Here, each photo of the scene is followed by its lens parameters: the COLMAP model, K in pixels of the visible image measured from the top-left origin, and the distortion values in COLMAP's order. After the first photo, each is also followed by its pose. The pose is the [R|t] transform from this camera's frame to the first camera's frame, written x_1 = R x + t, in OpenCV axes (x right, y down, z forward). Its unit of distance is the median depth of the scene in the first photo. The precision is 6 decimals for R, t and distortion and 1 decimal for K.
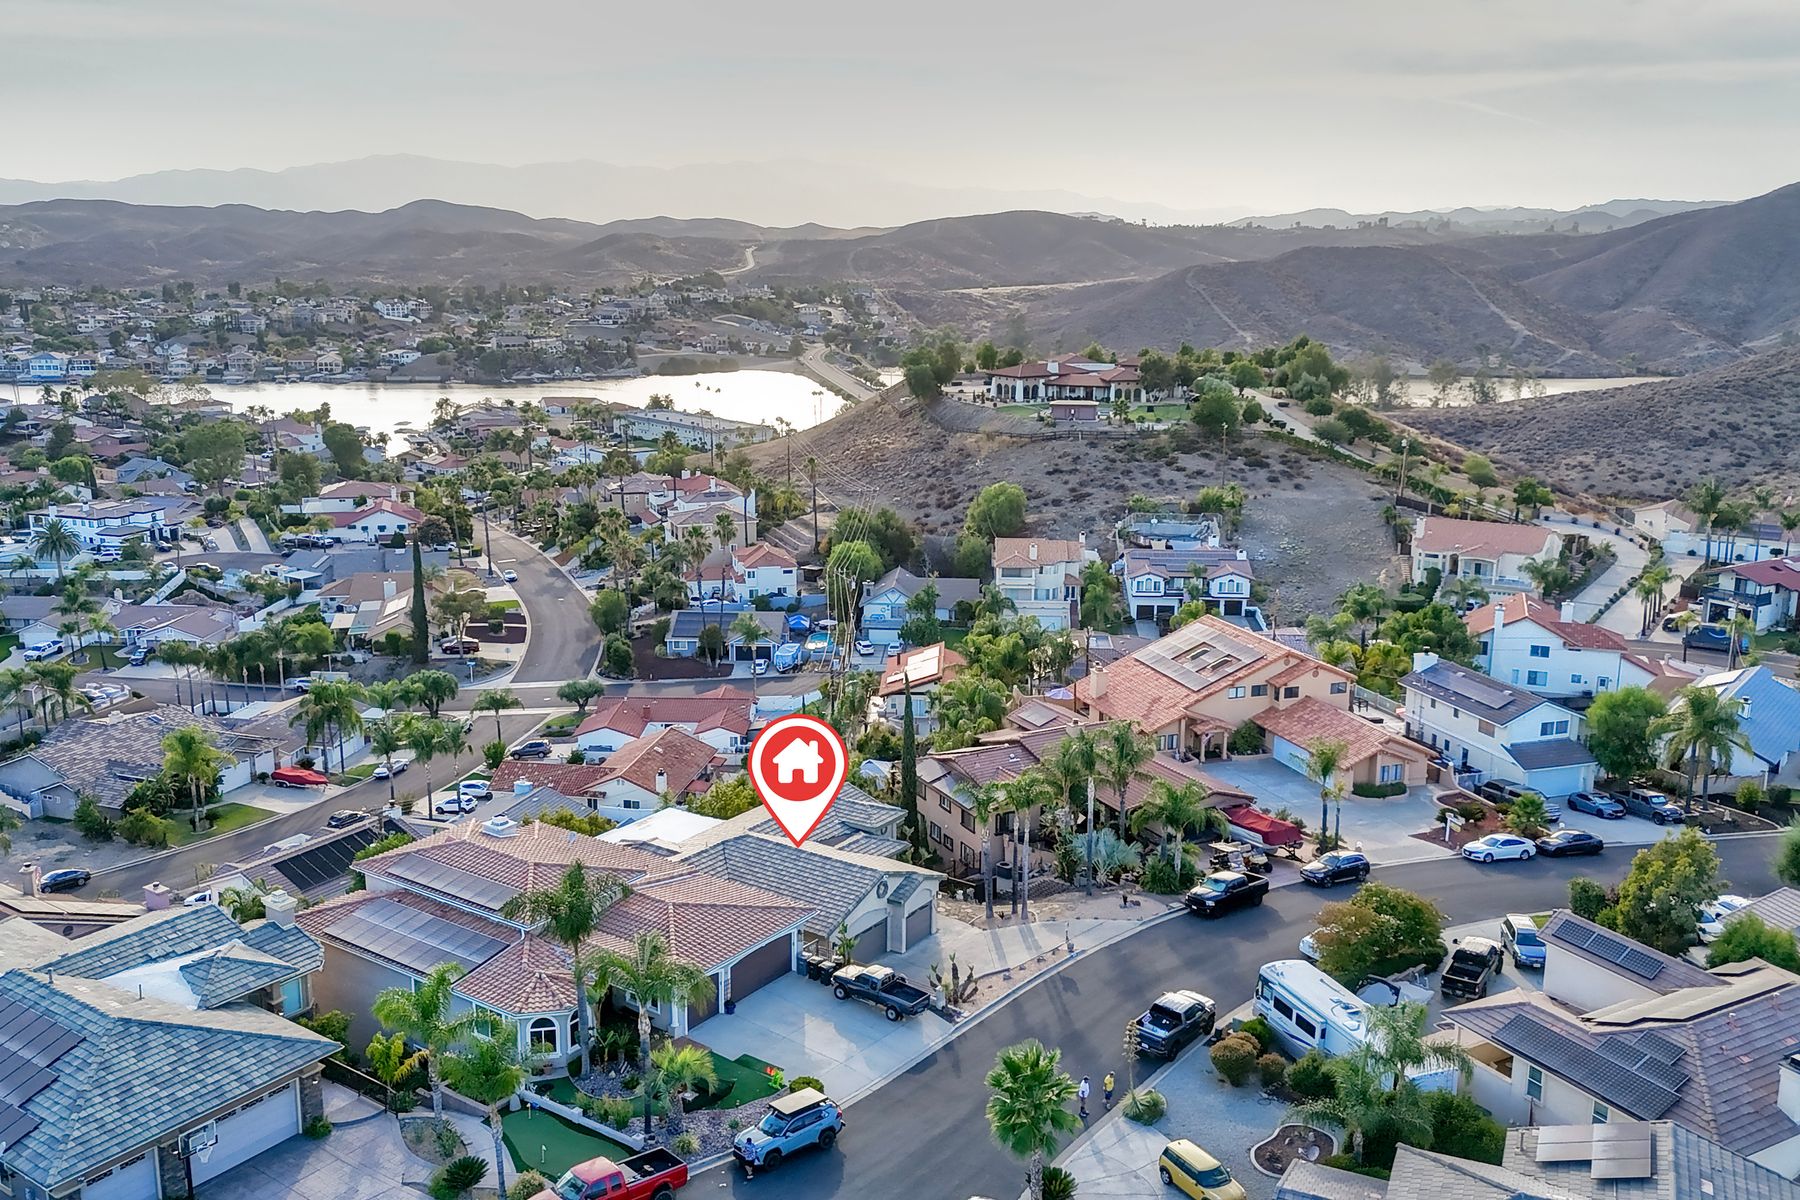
lens RADIAL K [[1570.8, 0, 894.7], [0, 1570.8, 588.5], [0, 0, 1]] dist [0.074364, -0.058038]
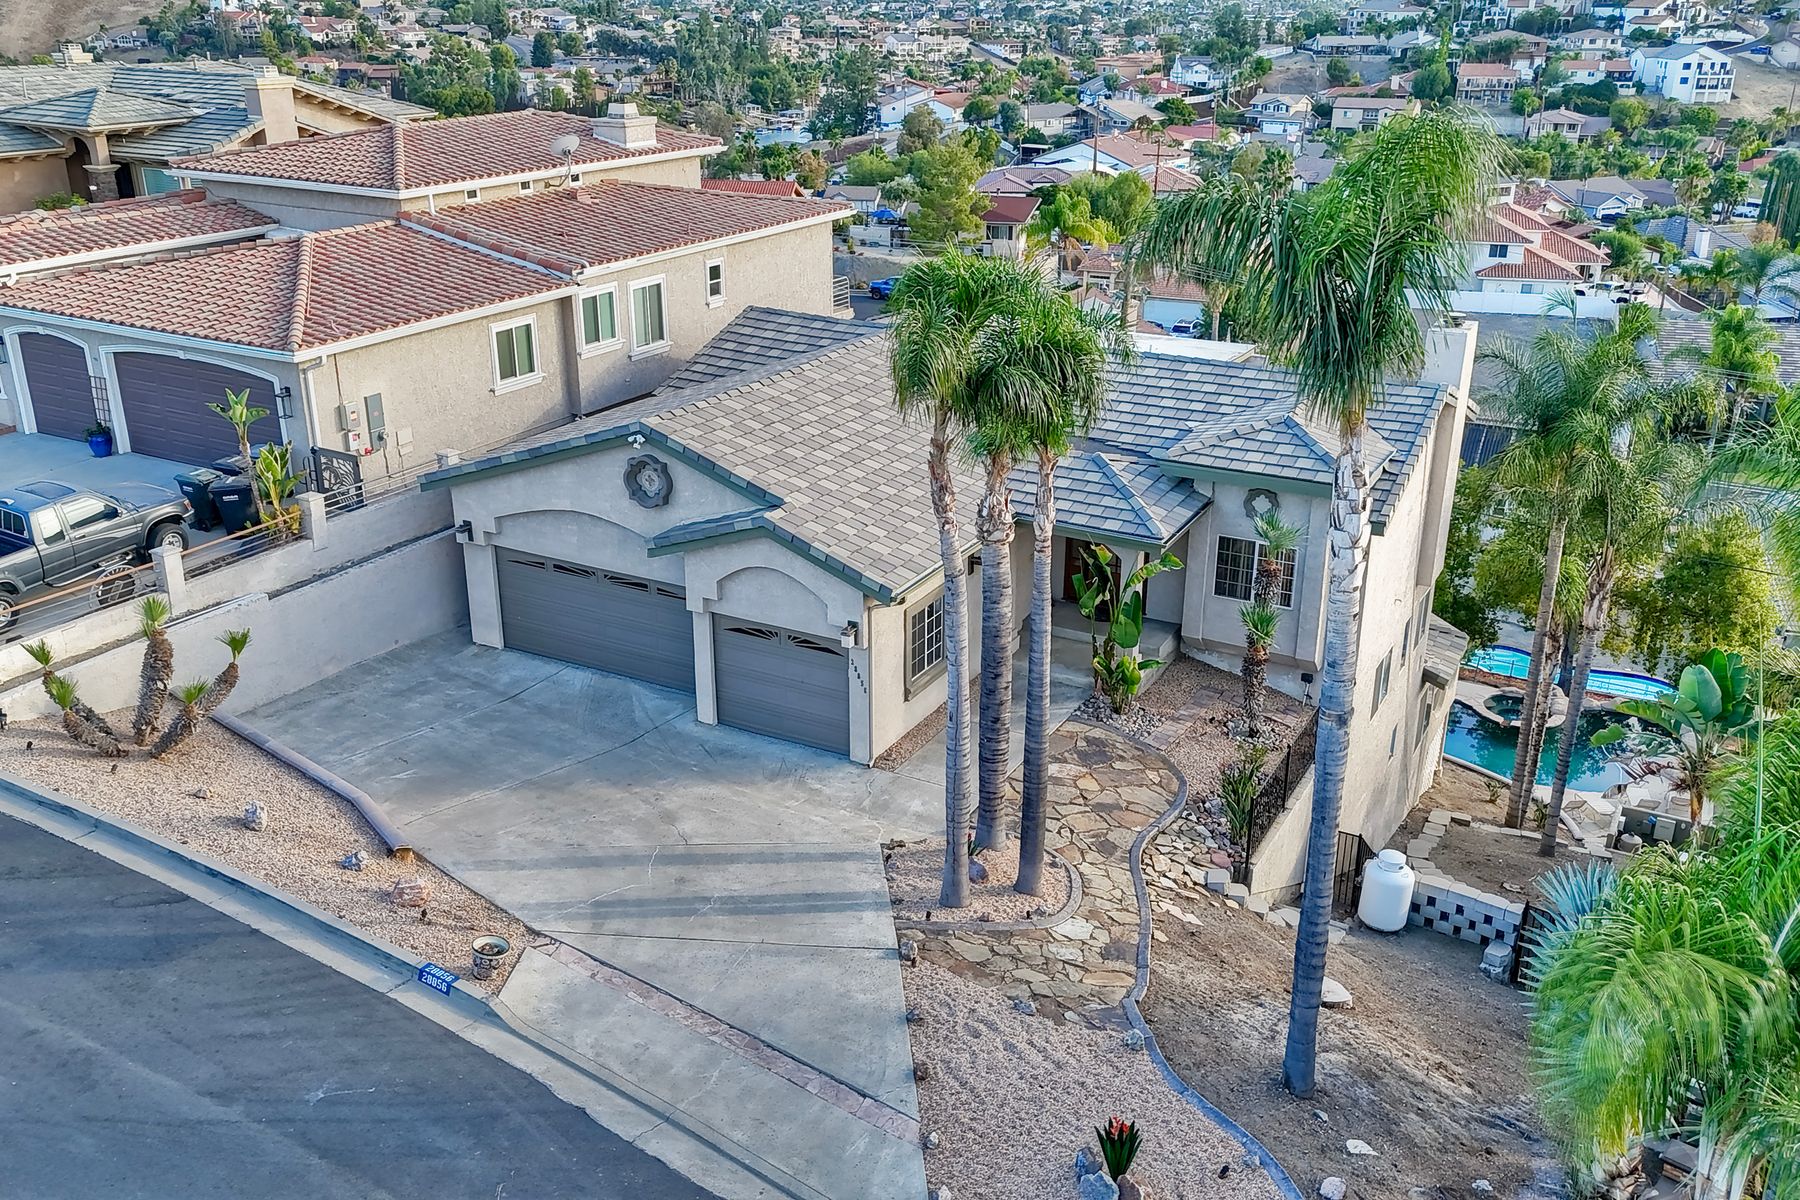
lens RADIAL K [[1570.8, 0, 909.2], [0, 1570.8, 590.7], [0, 0, 1]] dist [0.074364, -0.058038]
pose [[0.115375, 0.358009, -0.926563, 0.082611], [-0.220776, 0.918702, 0.327481, 0.027145], [0.968476, 0.166780, 0.185035, 0.277884]]
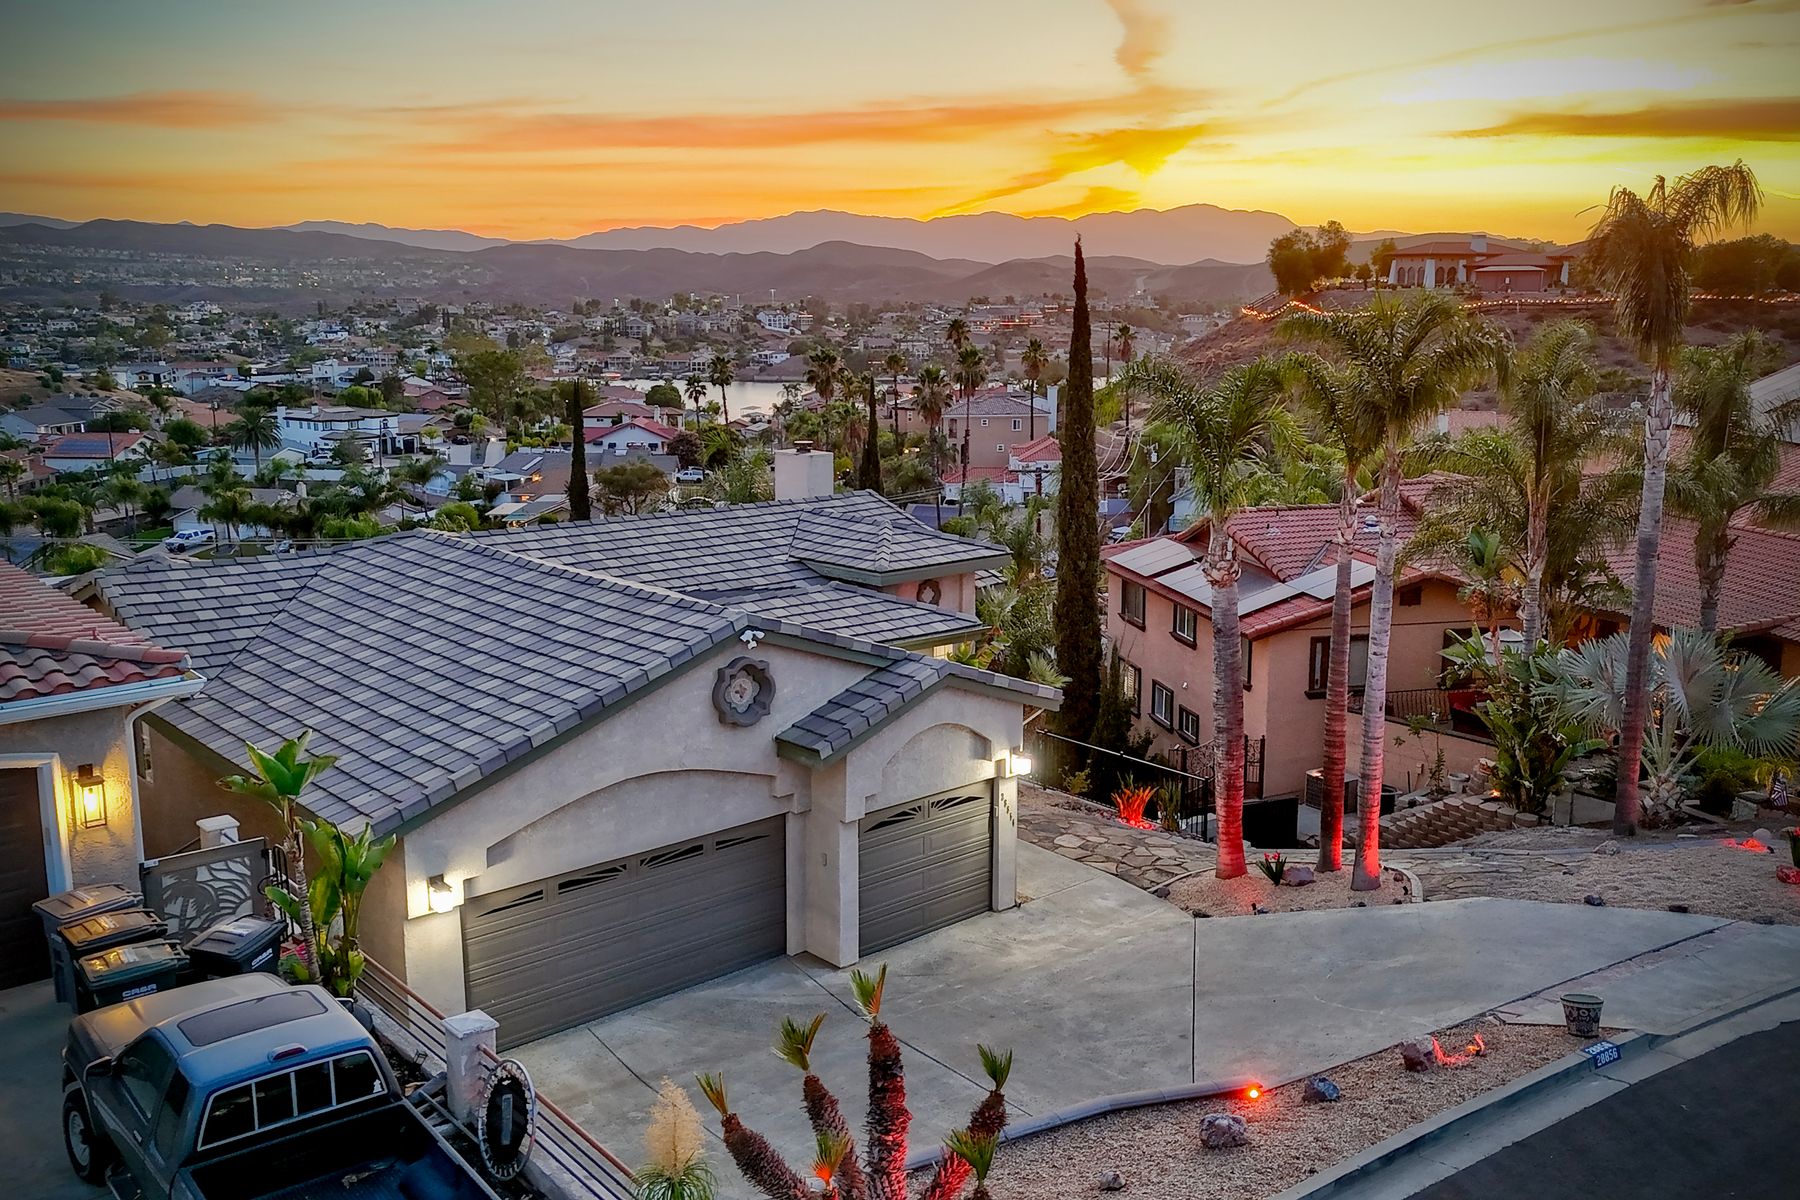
lens RADIAL K [[1570.8, 0, 908.6], [0, 1570.8, 589.0], [0, 0, 1]] dist [0.074364, -0.058038]
pose [[0.971736, 0.043404, -0.232045, 0.020070], [-0.050120, 0.998476, -0.023120, 0.050182], [0.230688, 0.034097, 0.972430, 0.215252]]
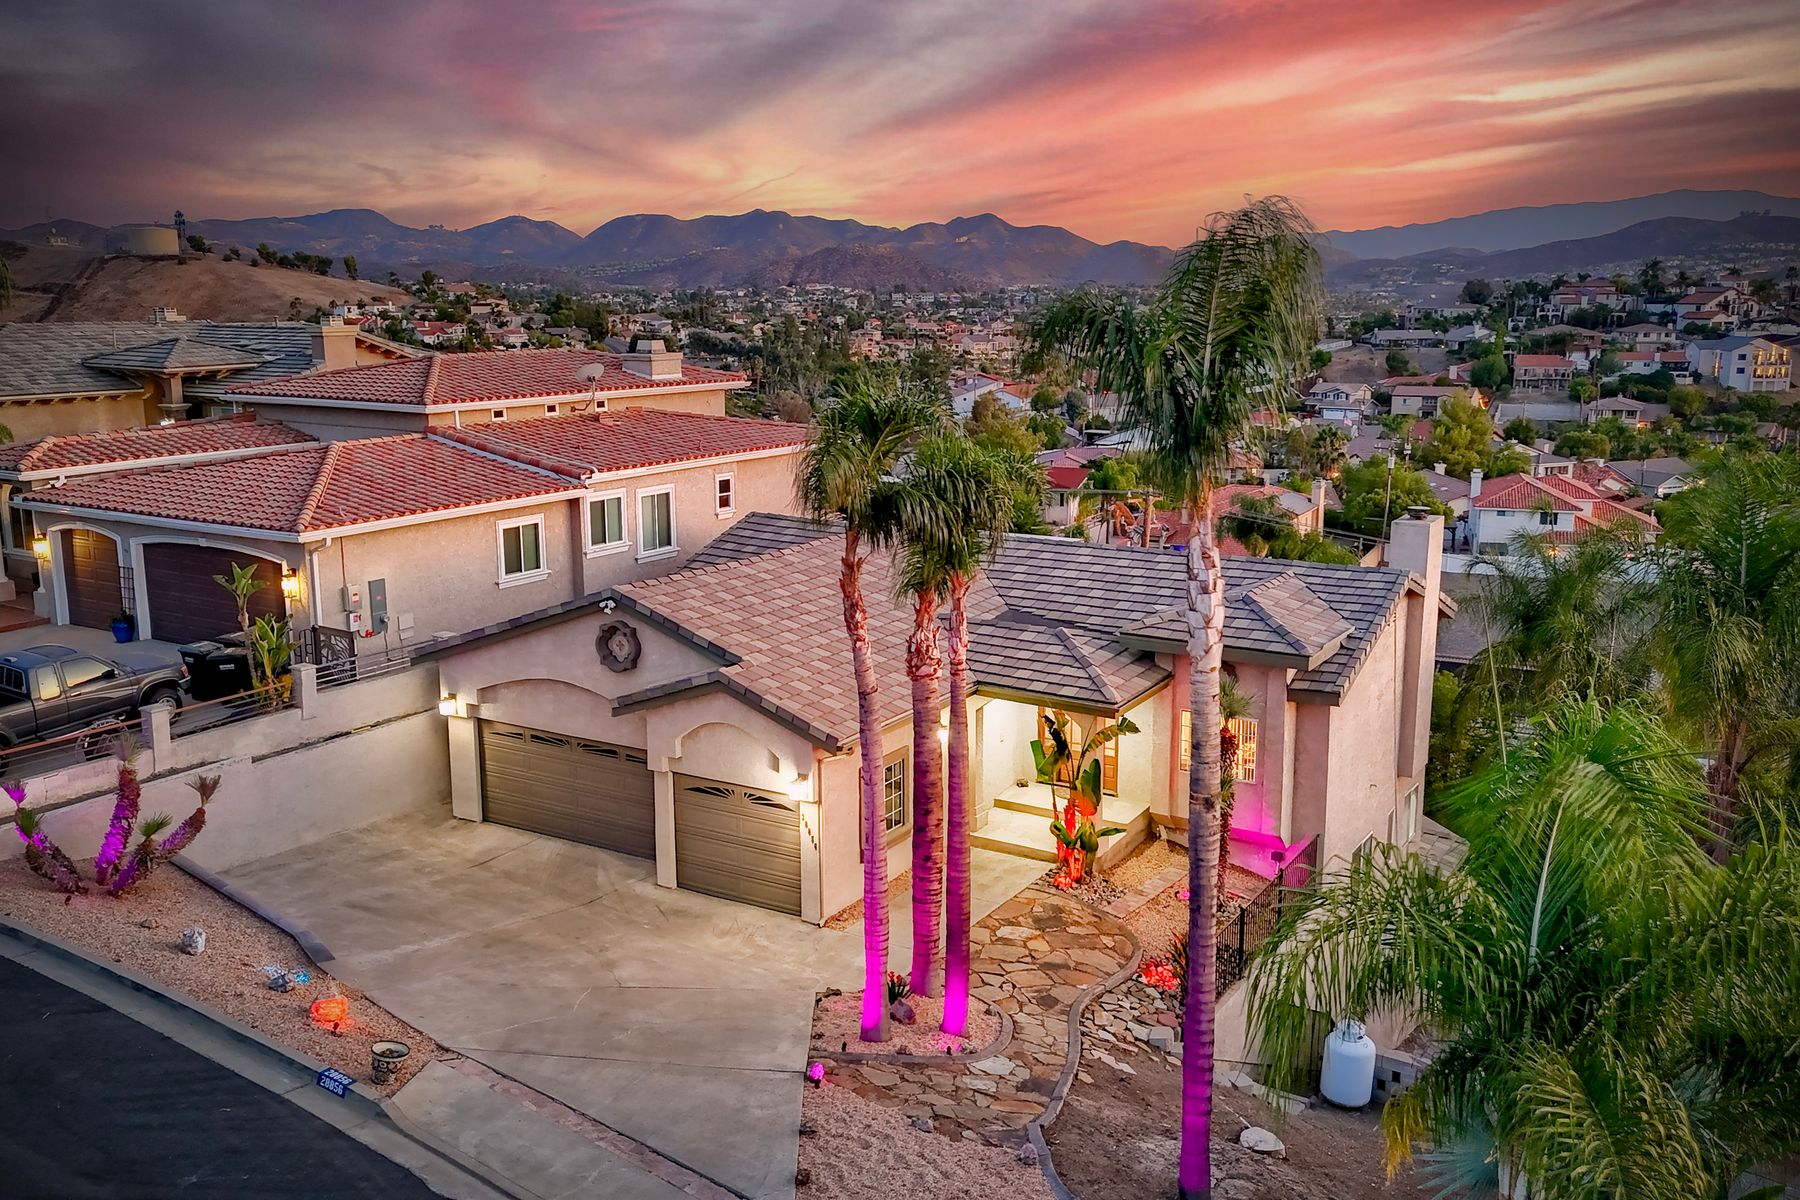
lens RADIAL K [[1570.8, 0, 909.5], [0, 1570.8, 591.3], [0, 0, 1]] dist [0.074364, -0.058038]
pose [[0.066791, 0.188408, -0.979817, 0.087250], [-0.214716, 0.961716, 0.170291, 0.031253], [0.974390, 0.199009, 0.104688, 0.285224]]
